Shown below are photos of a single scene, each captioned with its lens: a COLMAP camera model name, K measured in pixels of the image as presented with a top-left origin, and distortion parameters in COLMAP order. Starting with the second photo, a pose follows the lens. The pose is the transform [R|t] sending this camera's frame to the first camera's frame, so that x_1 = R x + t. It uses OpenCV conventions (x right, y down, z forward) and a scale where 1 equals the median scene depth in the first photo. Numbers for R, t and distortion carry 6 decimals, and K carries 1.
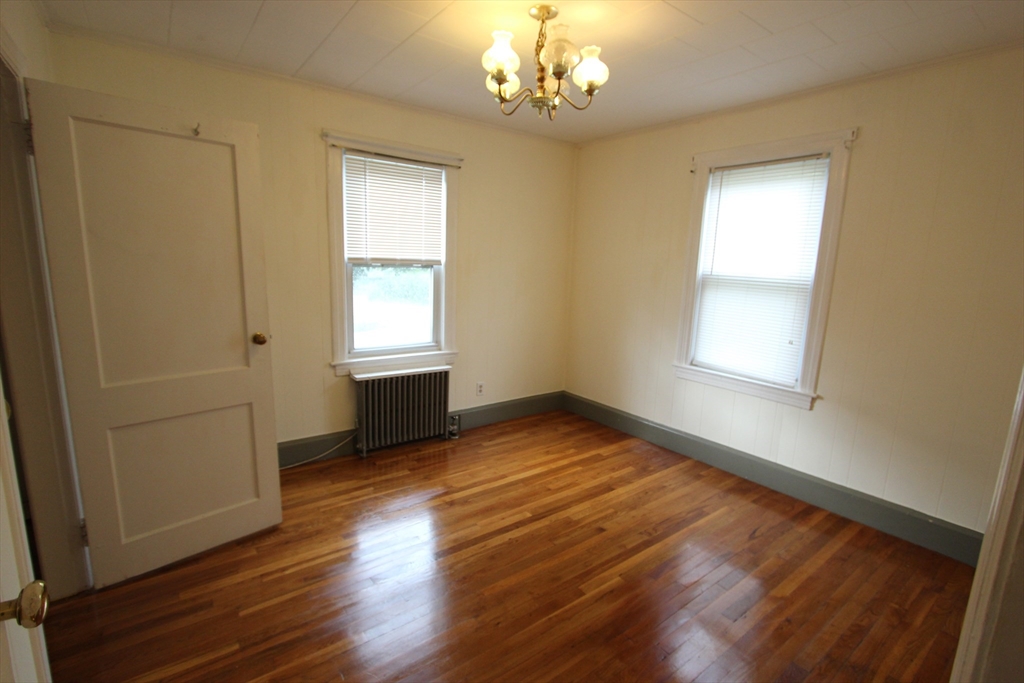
lens RADIAL K [[468.2, 0, 512.9], [0, 468.2, 342.9], [0, 0, 1]] dist [-0.016360, 0.000578]
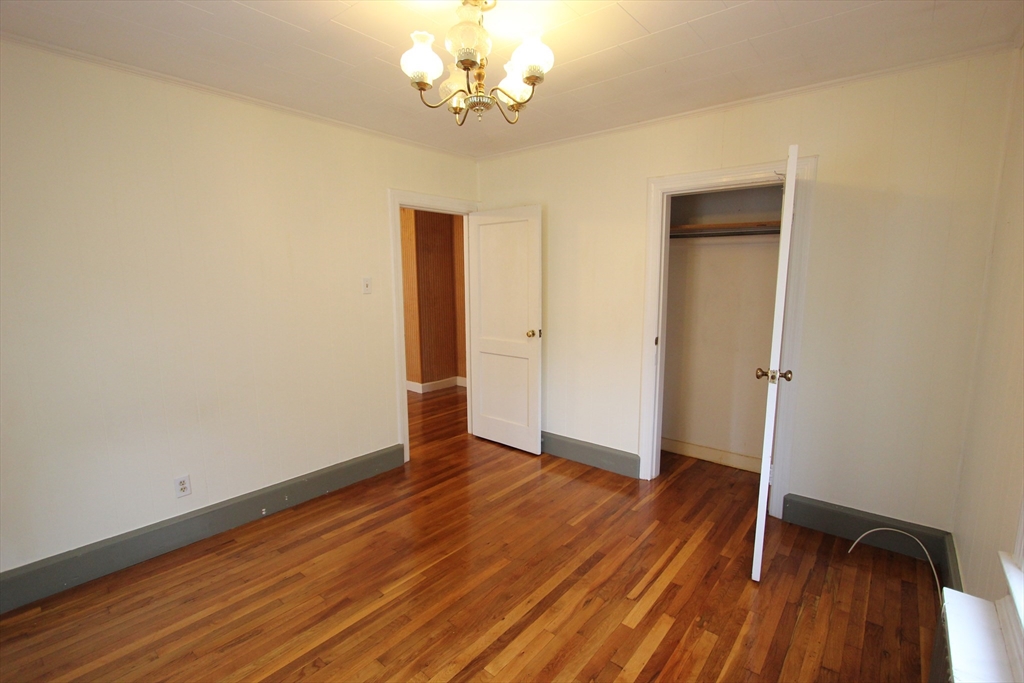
lens RADIAL K [[468.2, 0, 512.9], [0, 468.2, 342.9], [0, 0, 1]] dist [-0.016360, 0.000578]
pose [[-0.972224, 0.002769, -0.234038, 0.184773], [-0.068260, 0.953106, 0.294838, -0.319212], [0.223879, 0.302624, -0.926443, 1.770230]]
